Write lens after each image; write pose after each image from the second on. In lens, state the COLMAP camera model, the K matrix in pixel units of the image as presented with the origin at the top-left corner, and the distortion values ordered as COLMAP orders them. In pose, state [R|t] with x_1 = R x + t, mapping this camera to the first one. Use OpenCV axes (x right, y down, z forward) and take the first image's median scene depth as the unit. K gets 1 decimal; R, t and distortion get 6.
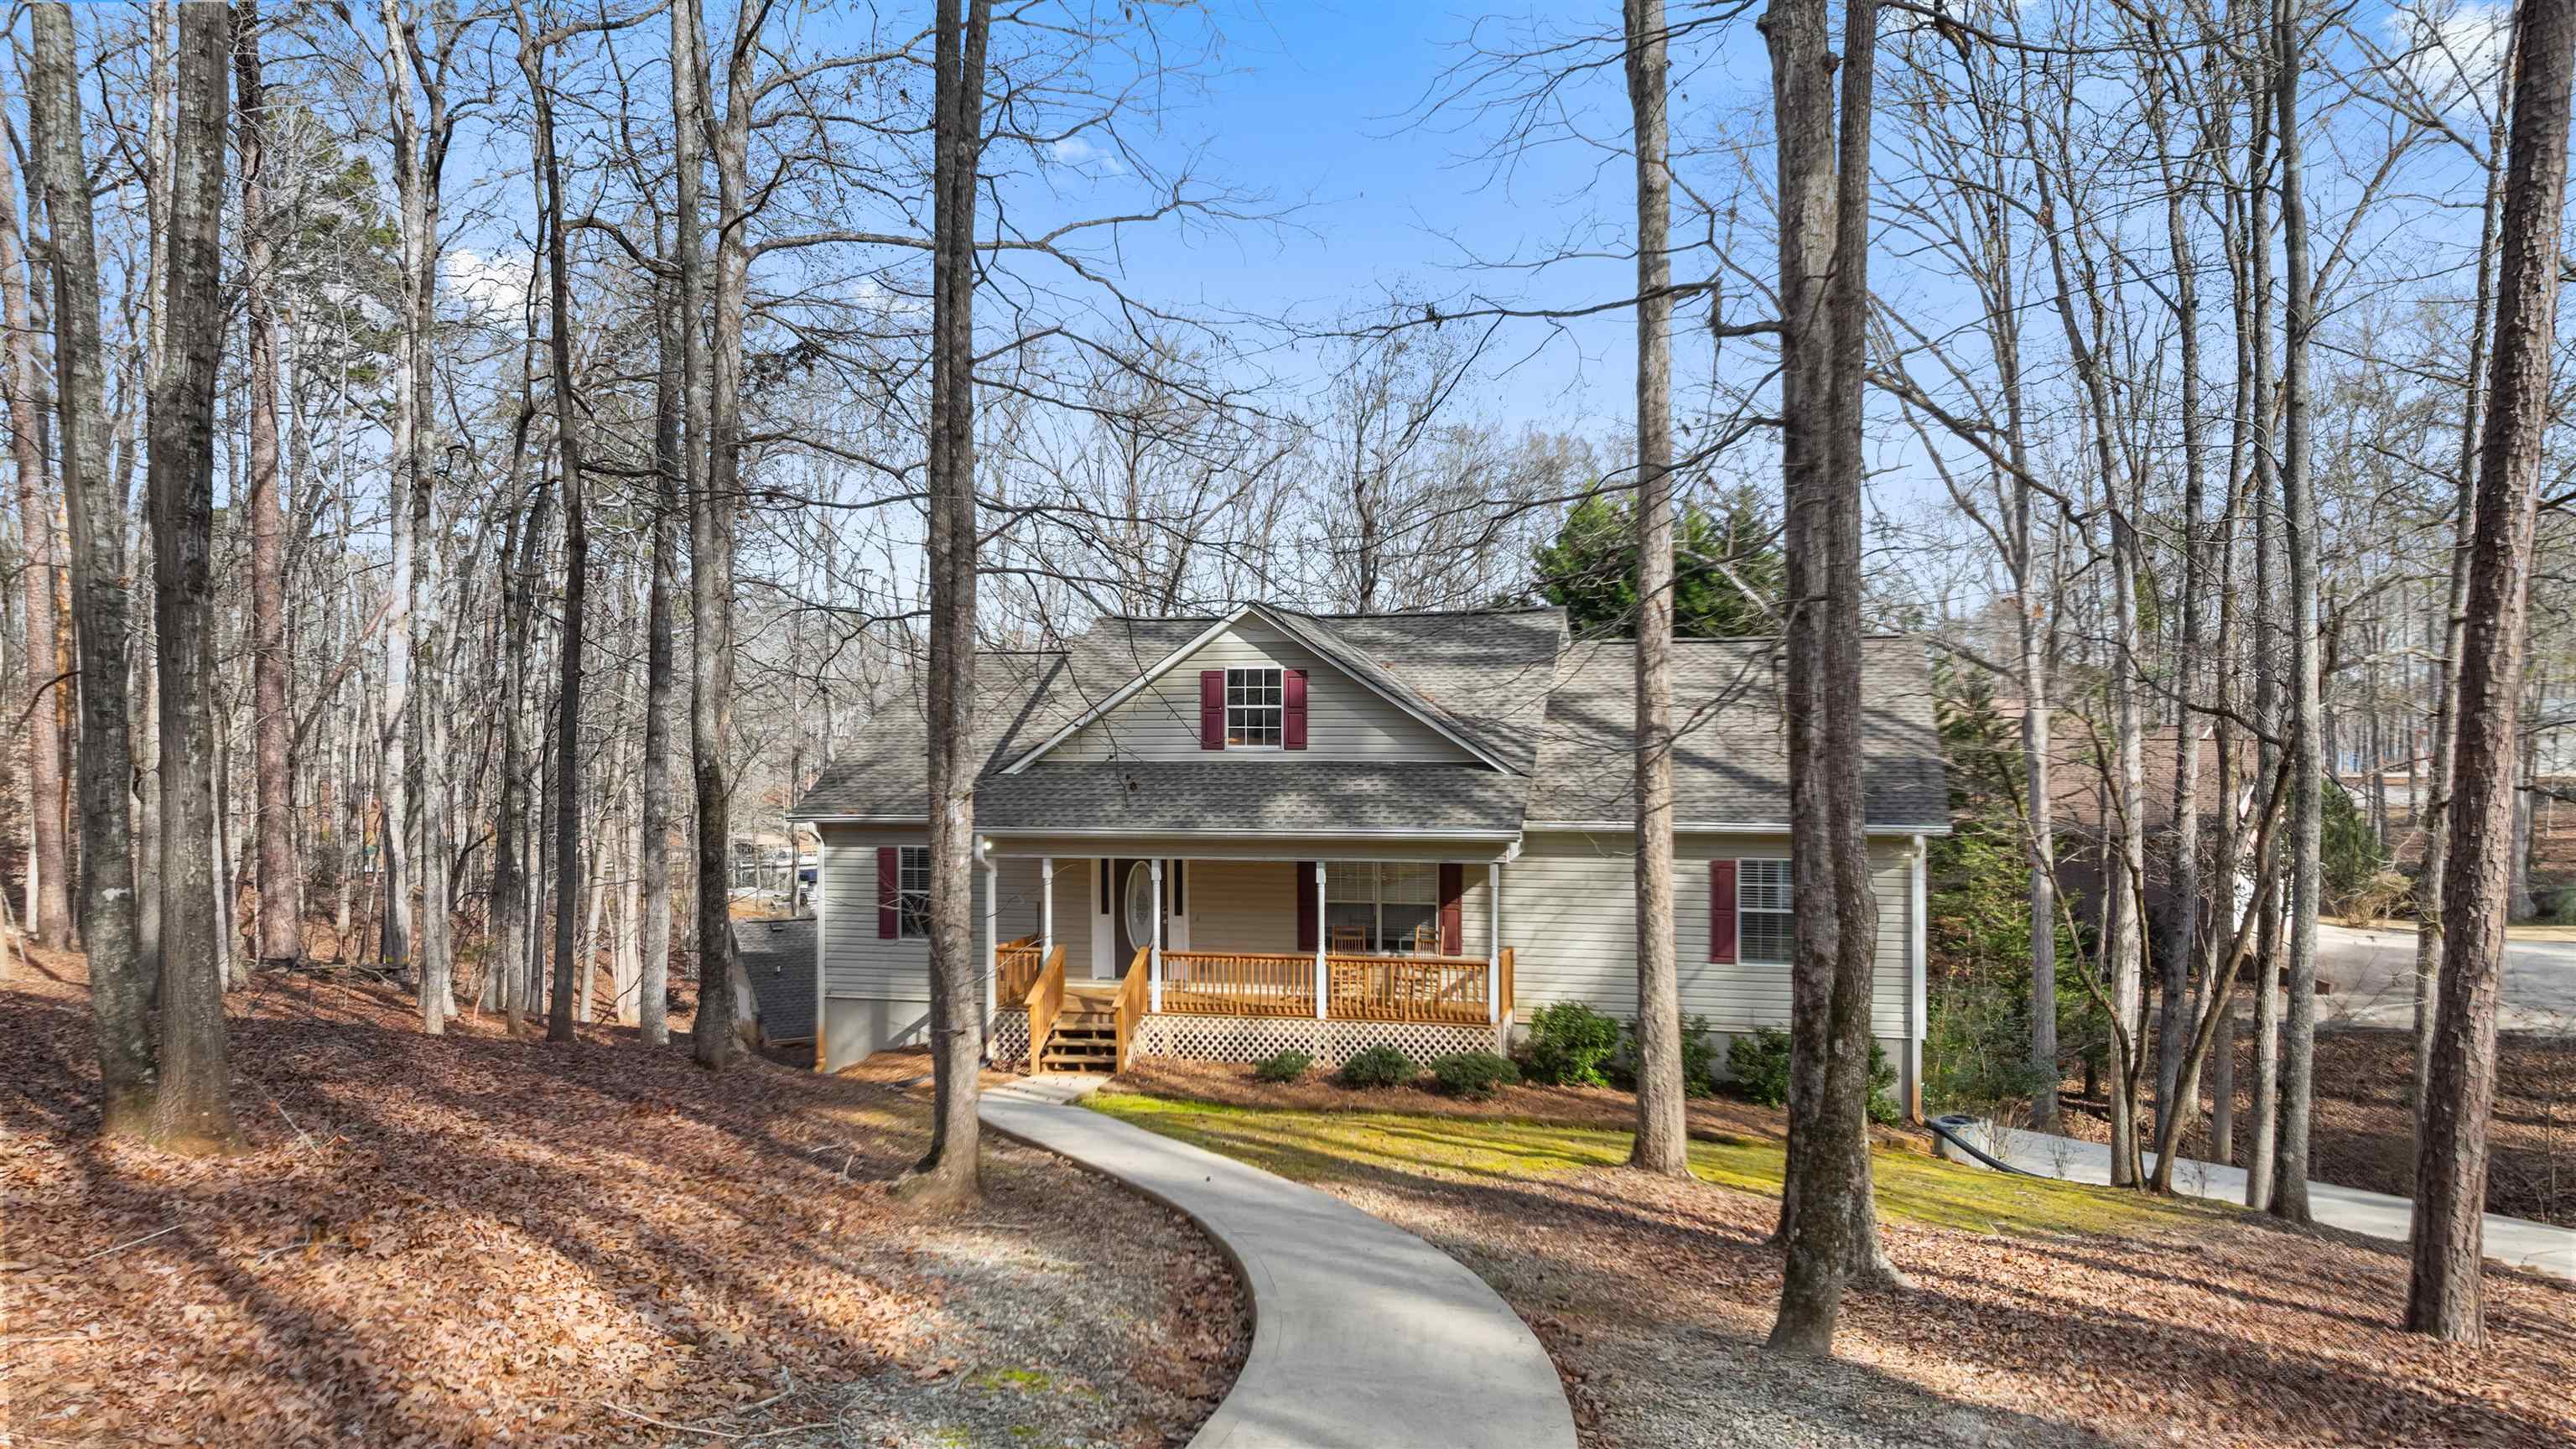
lens RADIAL K [[1946.4, 0, 1316.1], [0, 1946.4, 722.5], [0, 0, 1]] dist [0.039871, 0.003341]
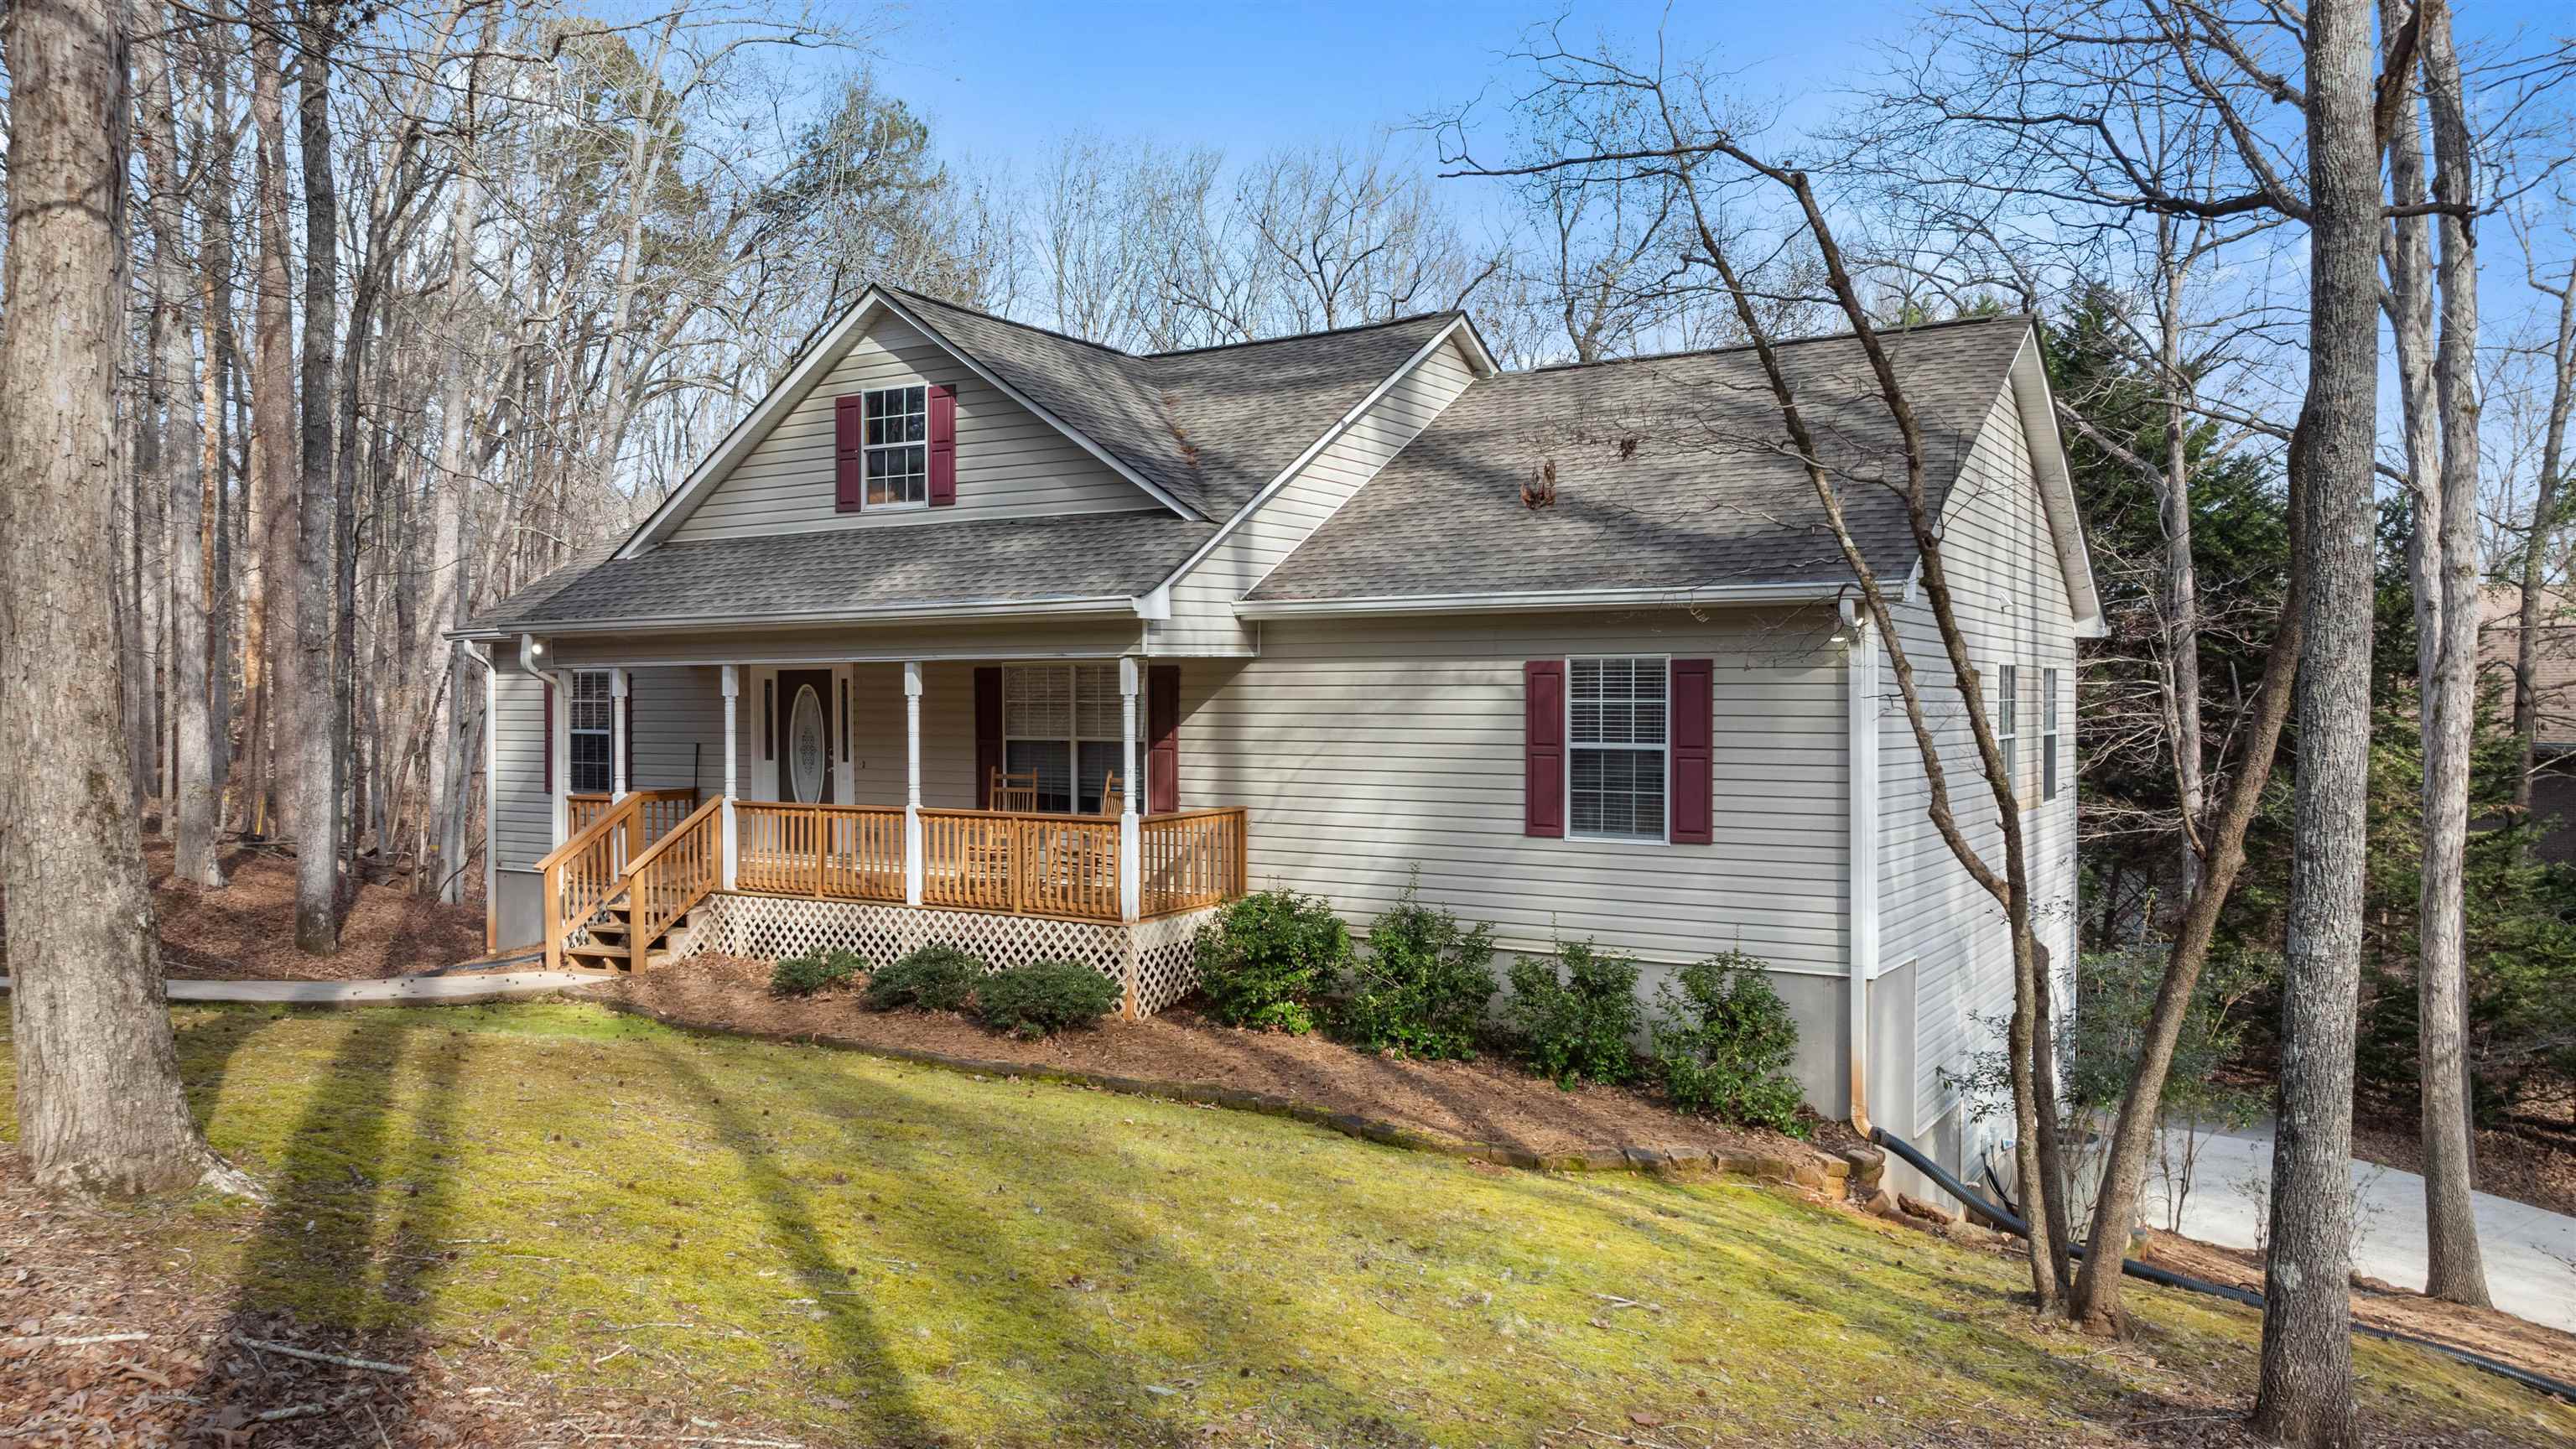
lens RADIAL K [[1849.3, 0, 1338.4], [0, 1849.3, 712.9], [0, 0, 1]] dist [0.008996, 0.000291]
pose [[0.950346, 0.002798, -0.311184, 0.318422], [-0.001407, 0.999988, 0.004695, 0.082504], [0.311193, -0.004024, 0.950338, 0.445709]]
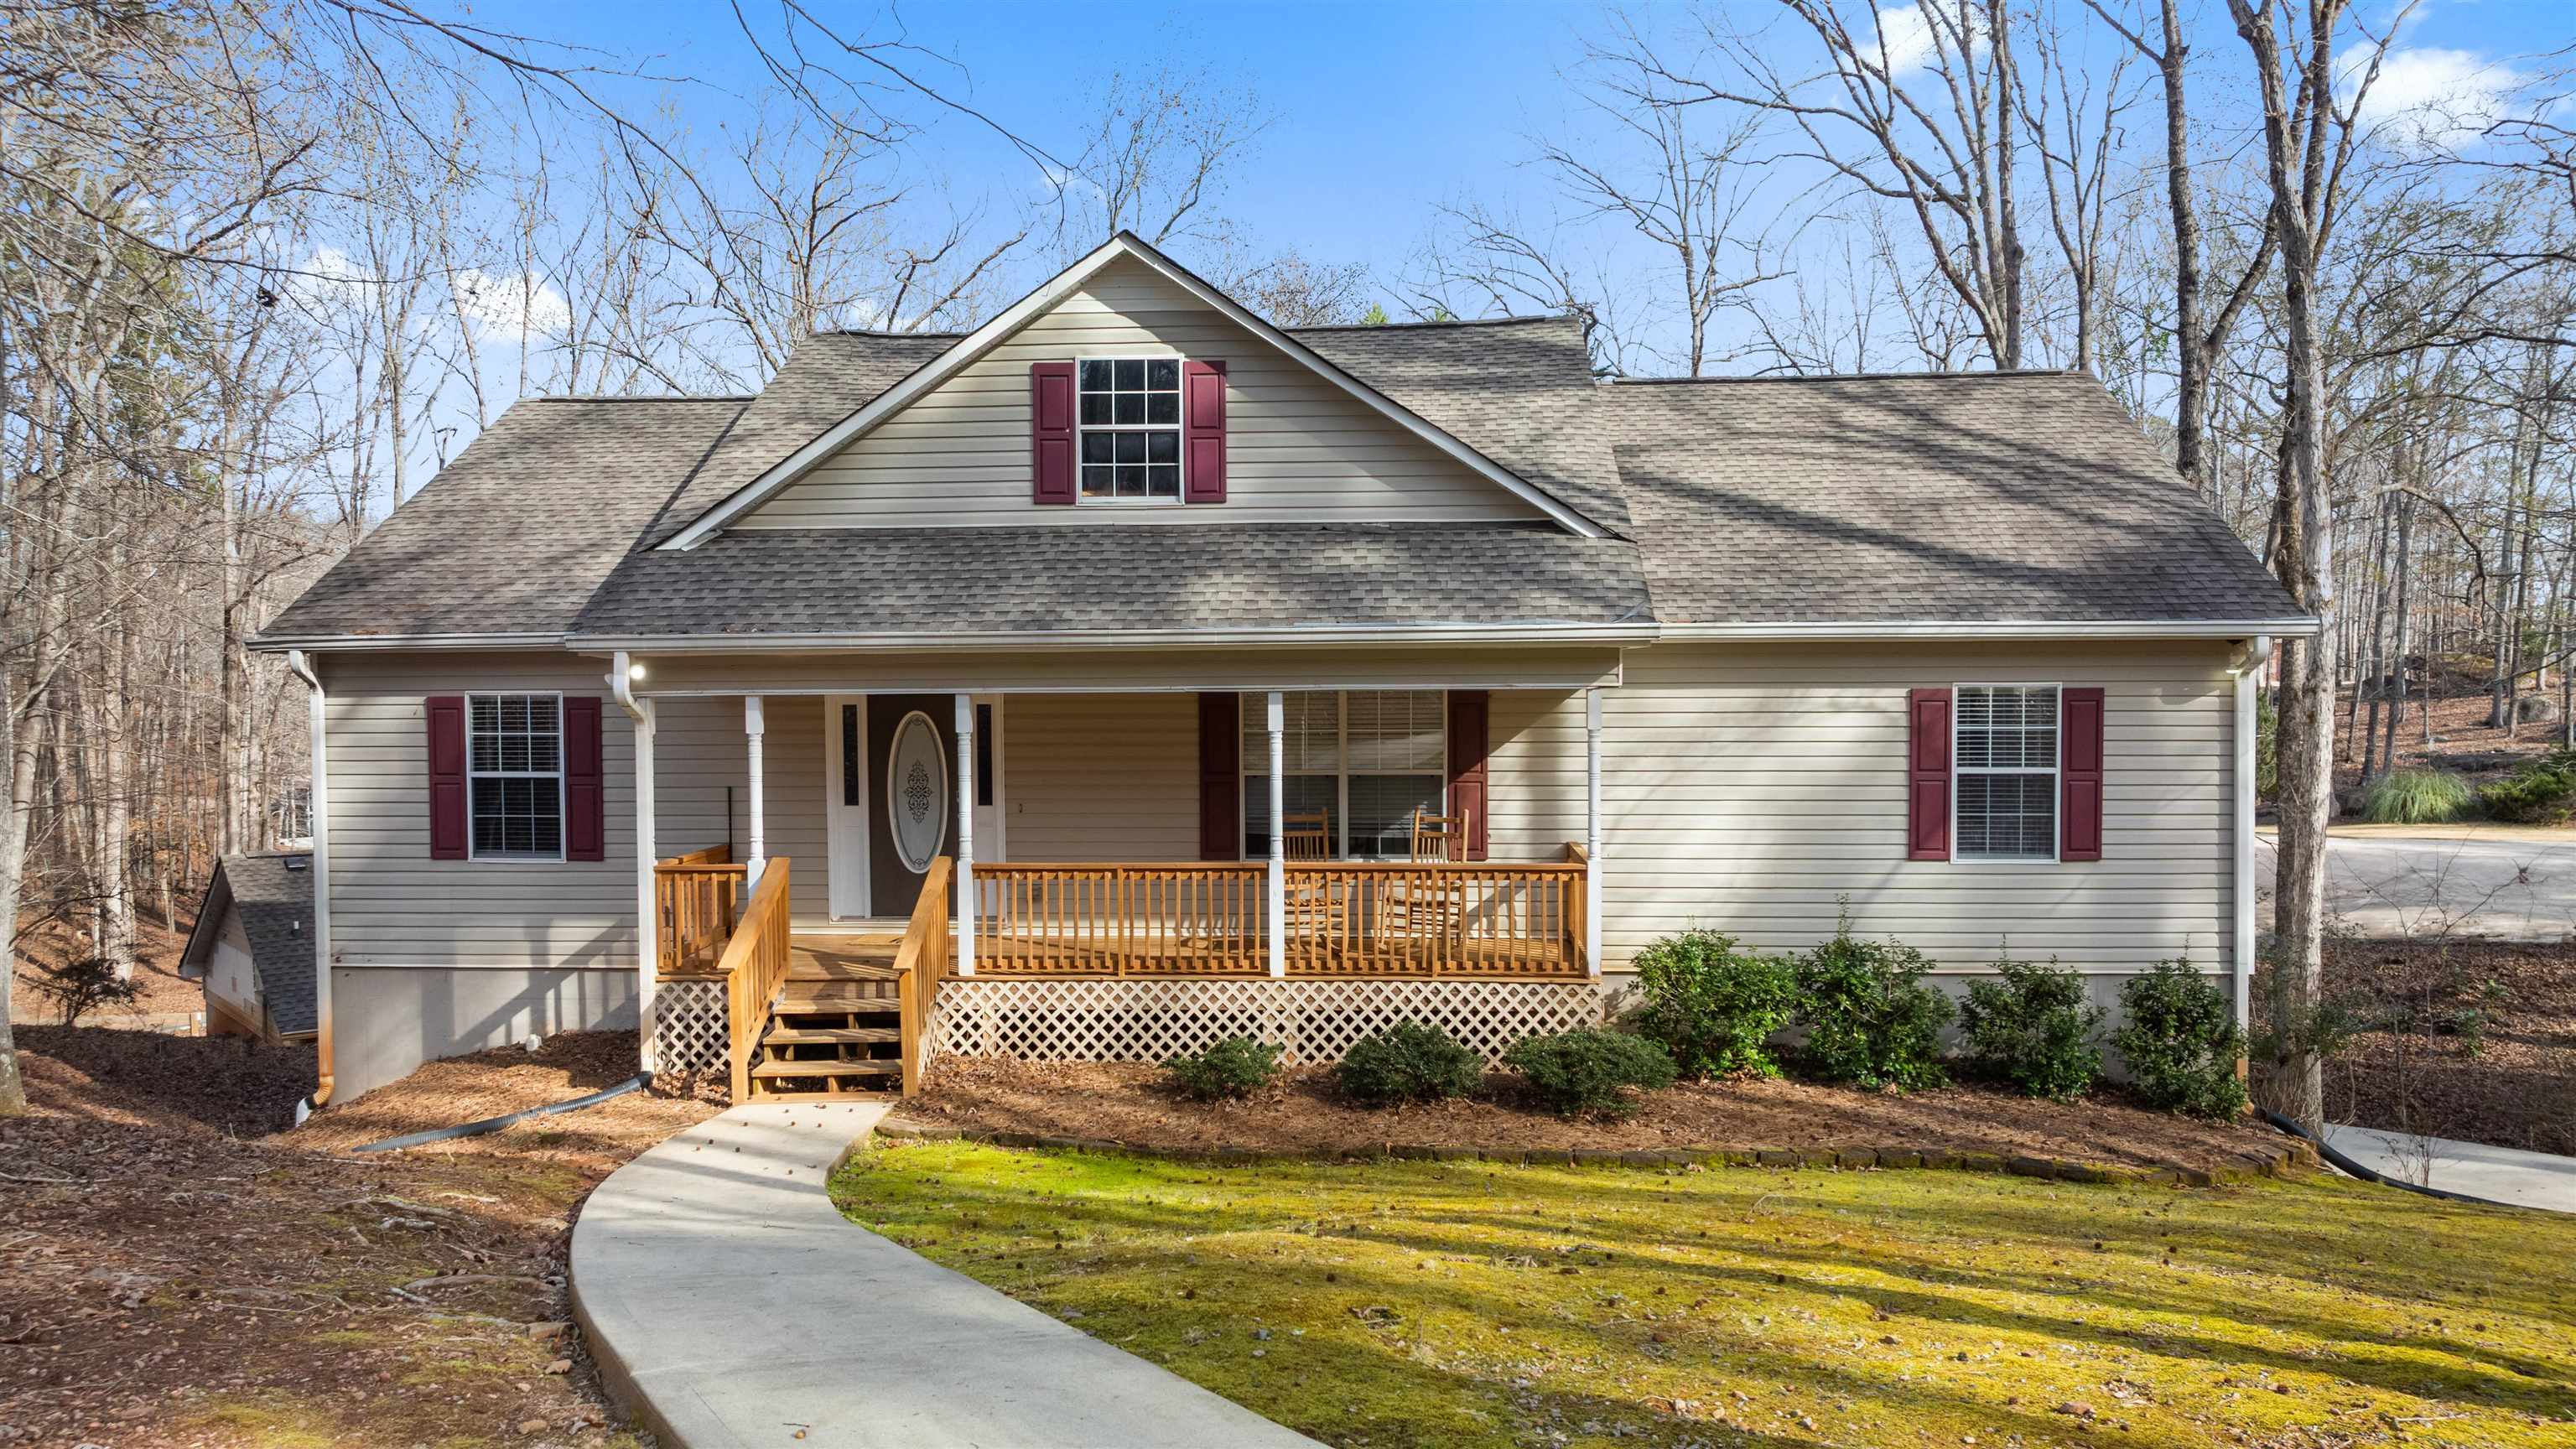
lens RADIAL K [[1891.1, 0, 1304.6], [0, 1891.1, 714.0], [0, 0, 1]] dist [-0.003184, 0.000545]
pose [[0.982280, -0.008941, 0.187204, -0.086502], [0.005165, 0.999774, 0.020644, 0.064559], [-0.187346, -0.019311, 0.982104, 0.460279]]
